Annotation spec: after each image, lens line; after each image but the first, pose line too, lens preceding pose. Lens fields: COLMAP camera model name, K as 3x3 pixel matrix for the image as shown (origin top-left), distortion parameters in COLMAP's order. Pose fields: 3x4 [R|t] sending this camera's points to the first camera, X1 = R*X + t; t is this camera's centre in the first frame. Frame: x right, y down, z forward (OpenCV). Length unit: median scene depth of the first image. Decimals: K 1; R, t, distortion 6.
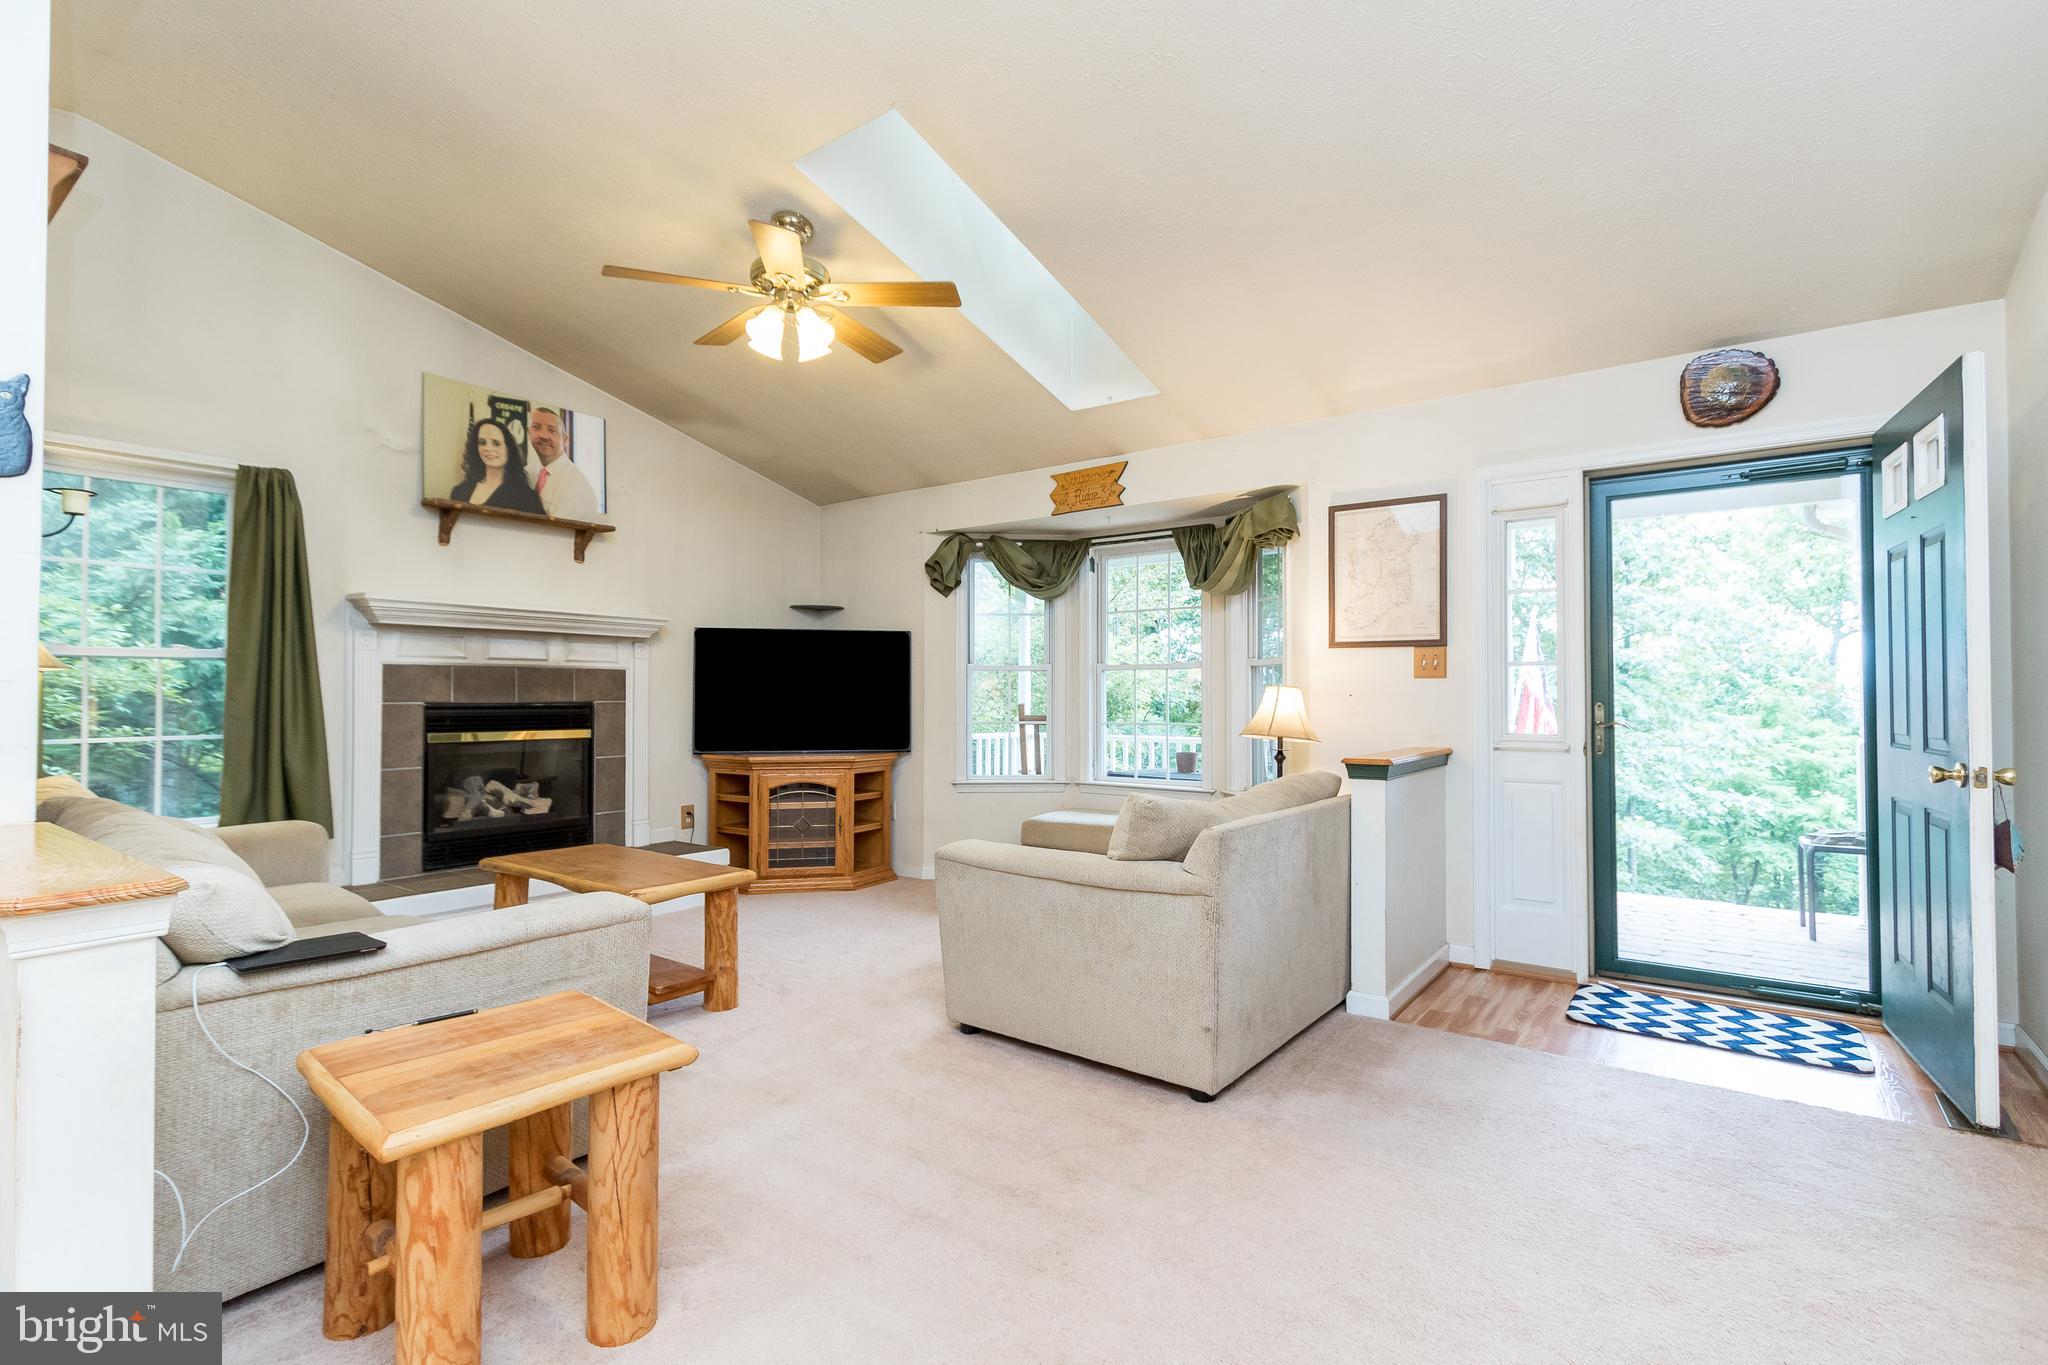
lens RADIAL K [[949.3, 0, 992.6], [0, 949.3, 685.2], [0, 0, 1]] dist [0.007081, -0.001610]
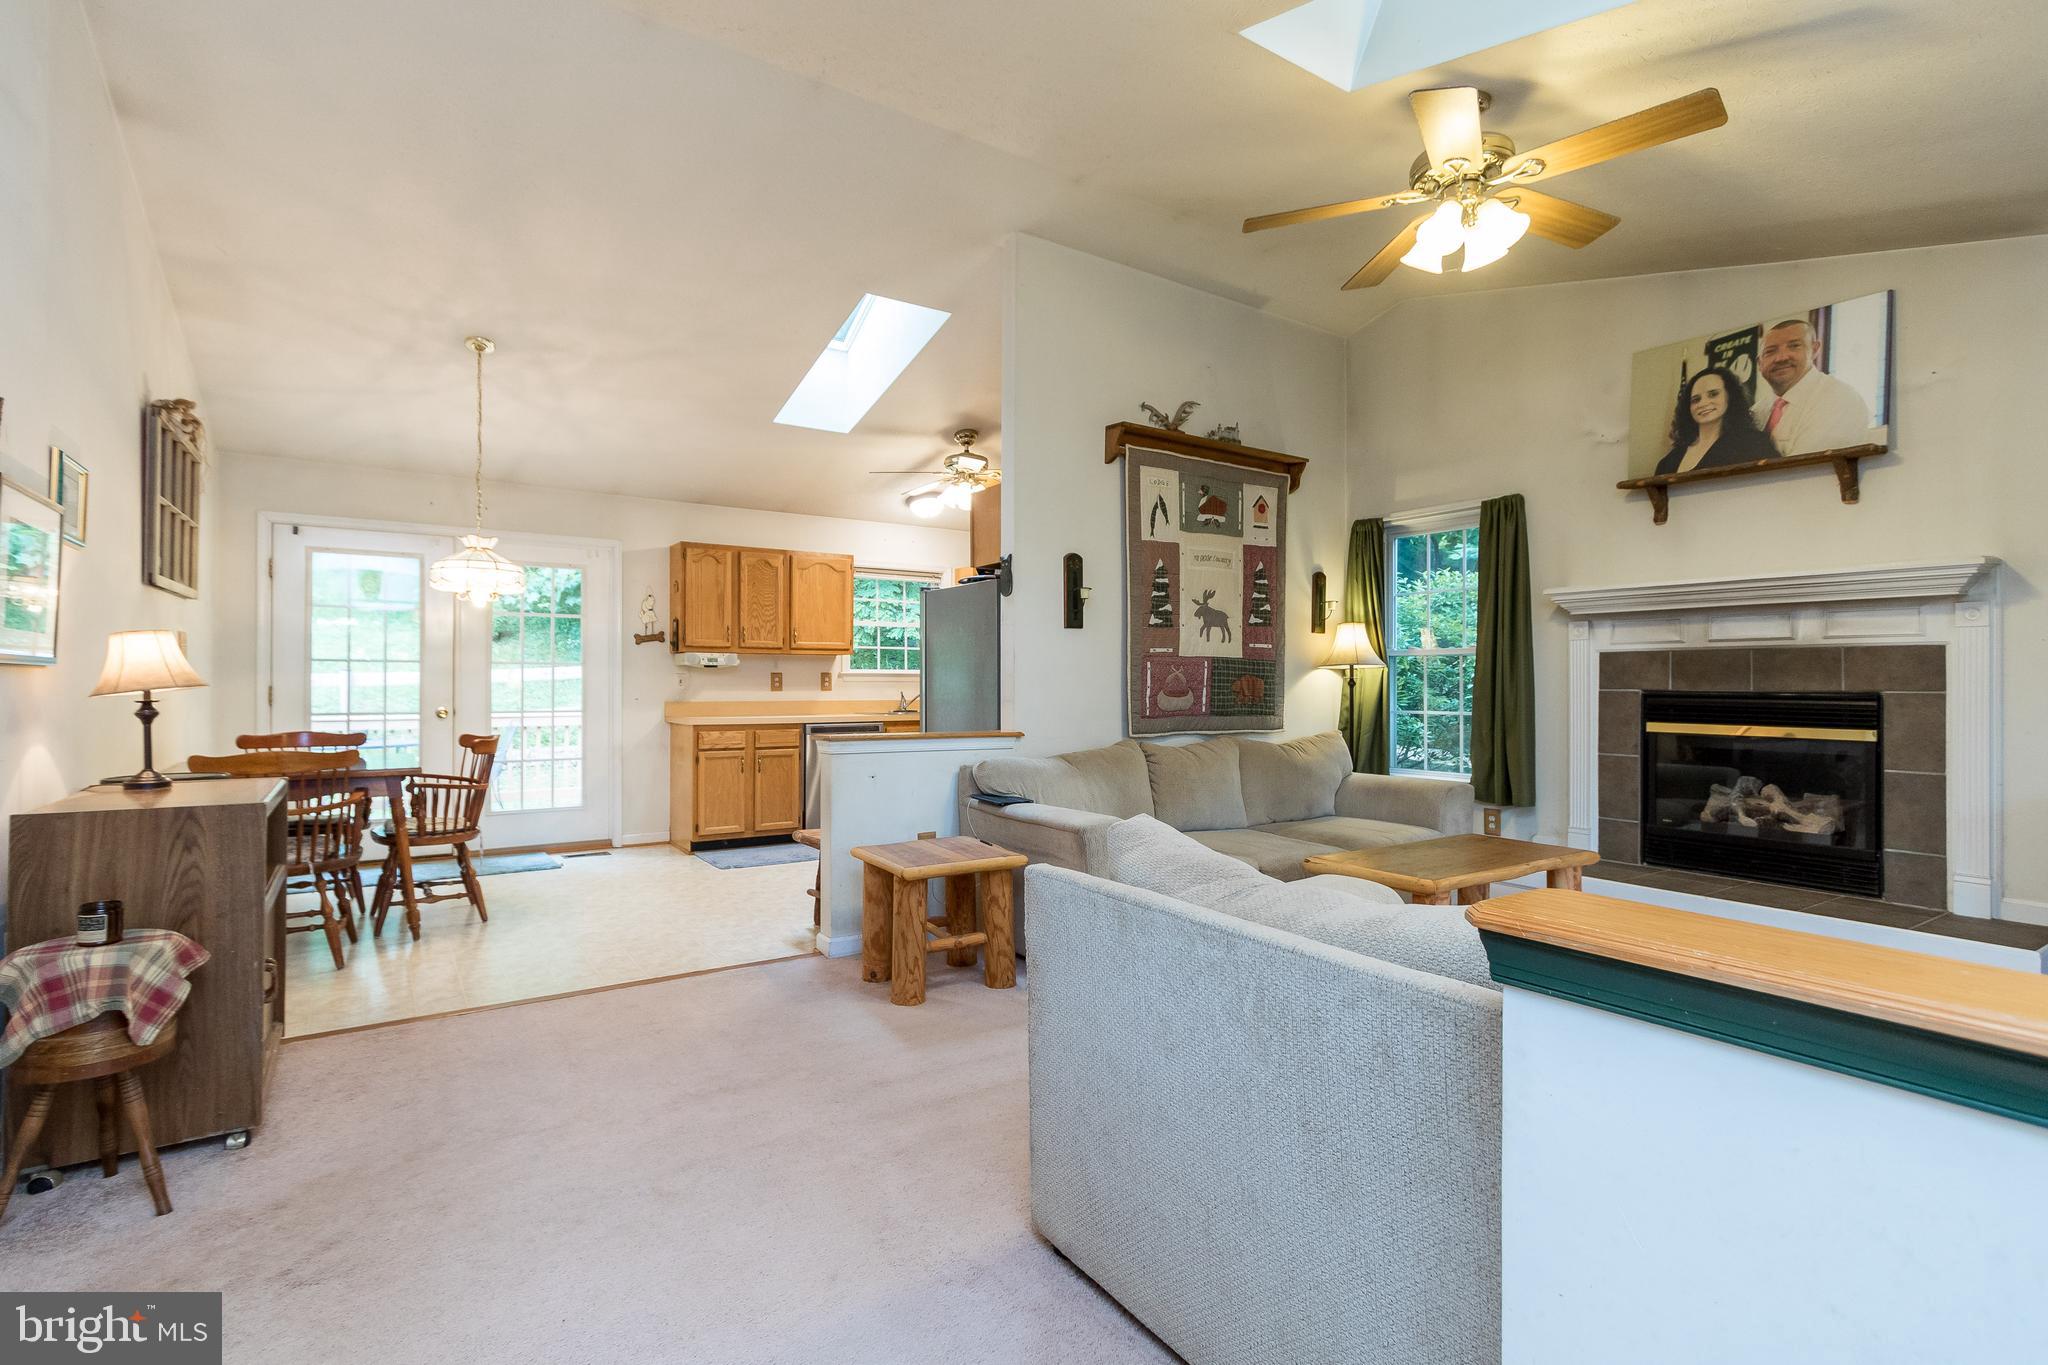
lens RADIAL K [[949.3, 0, 1021.8], [0, 949.3, 677.3], [0, 0, 1]] dist [0.007081, -0.001610]
pose [[-0.310983, -0.005295, -0.950401, 0.524603], [0.006919, 0.999945, -0.007835, 0.008530], [0.950390, -0.009012, -0.310930, 0.692728]]
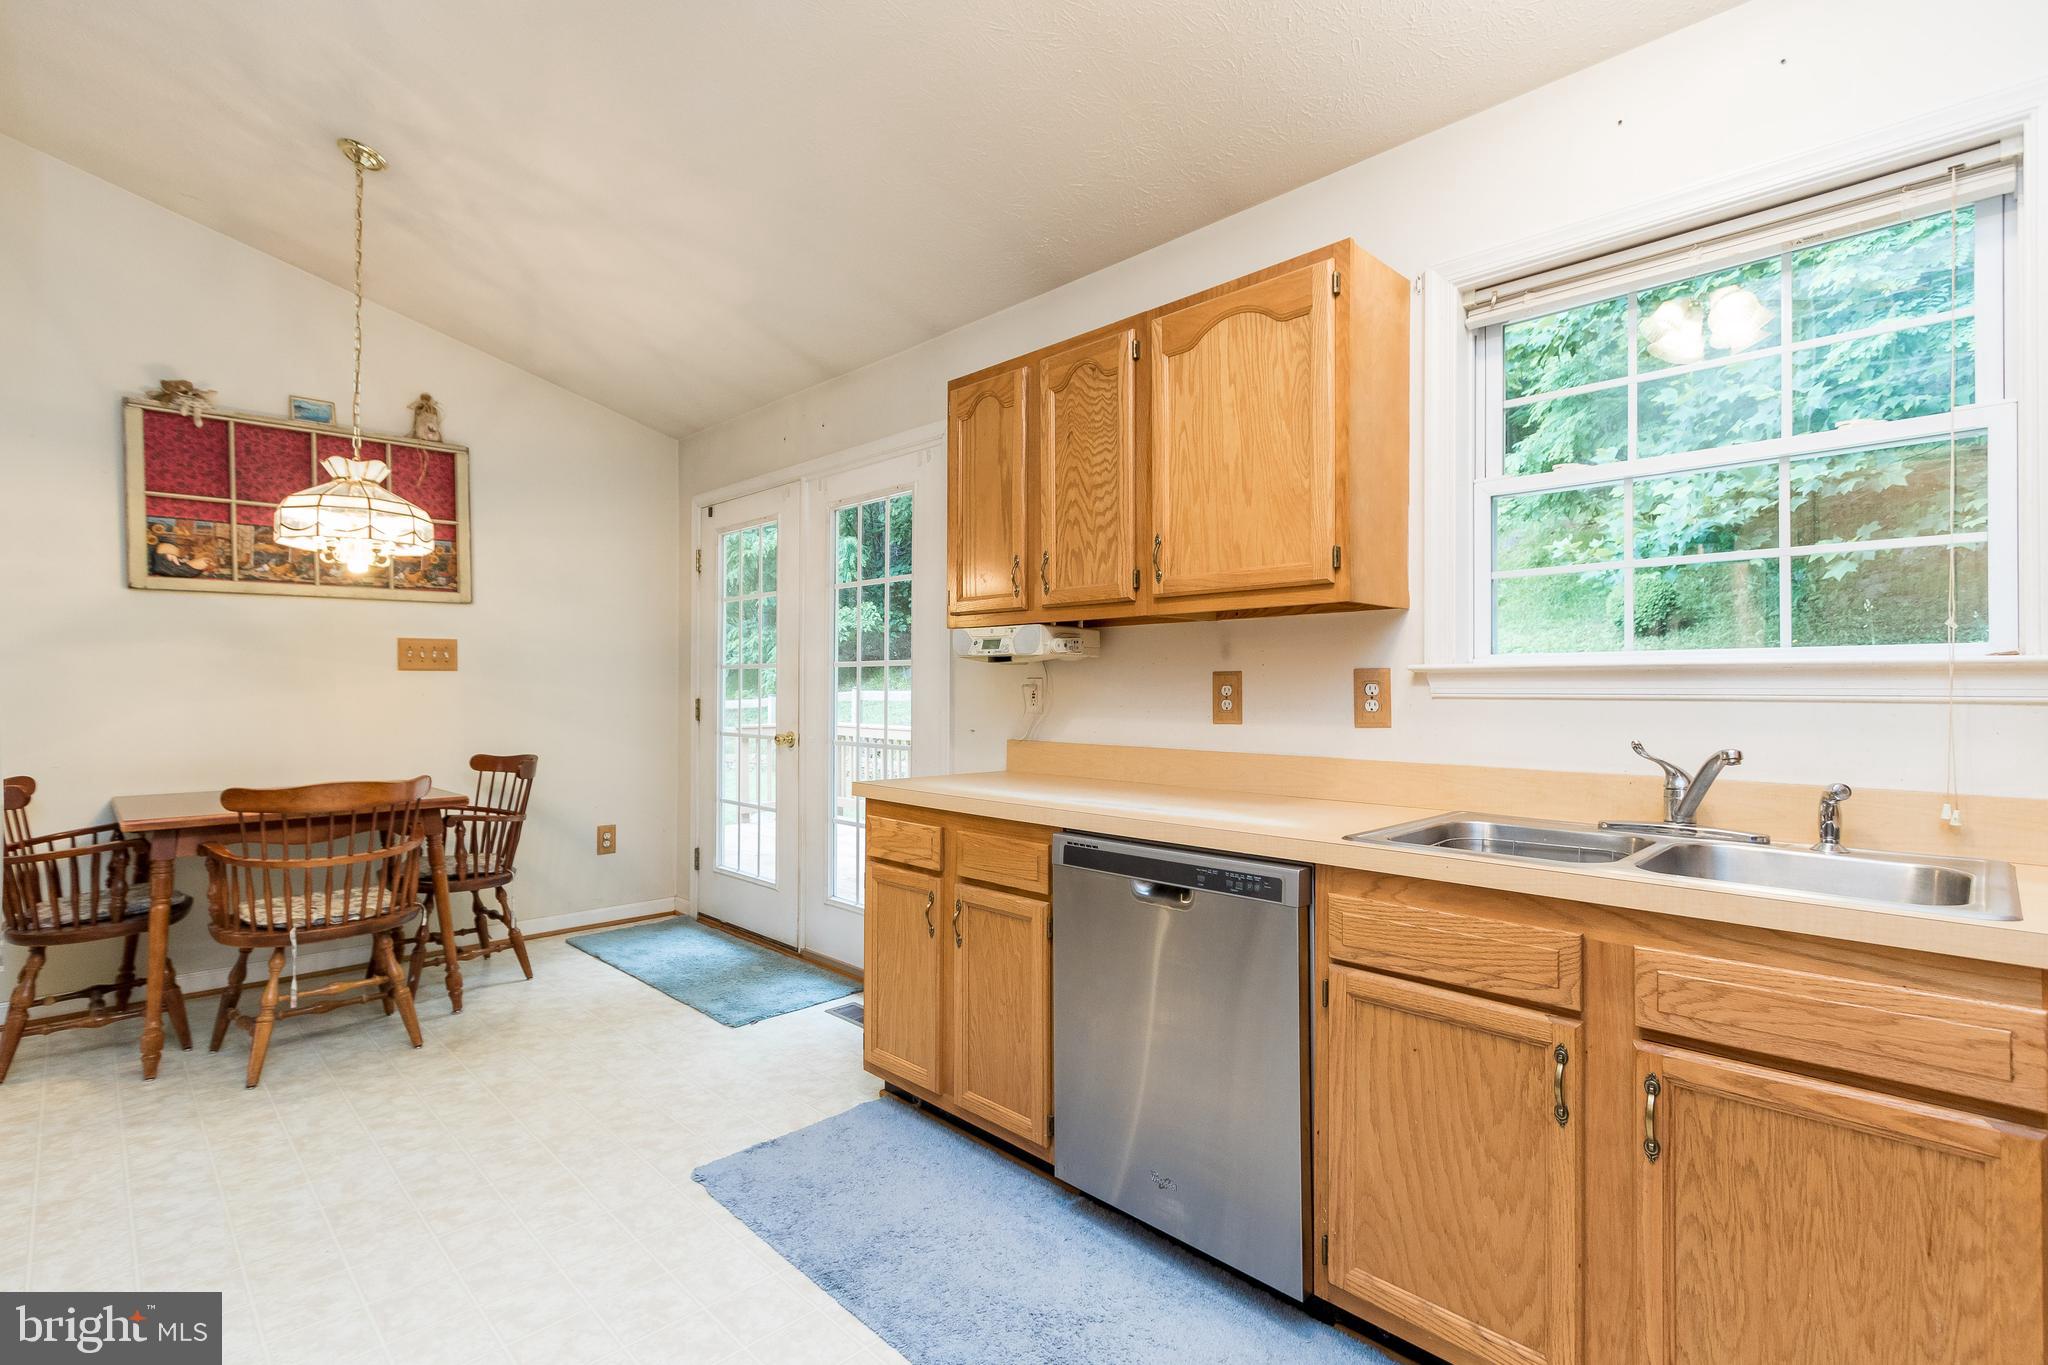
lens RADIAL K [[949.3, 0, 1013.4], [0, 949.3, 680.5], [0, 0, 1]] dist [0.007081, -0.001610]
pose [[-0.989763, -0.002794, 0.142690, -0.792534], [-0.005868, 0.999760, -0.021124, 0.003625], [-0.142597, -0.021745, -0.989542, 0.387988]]
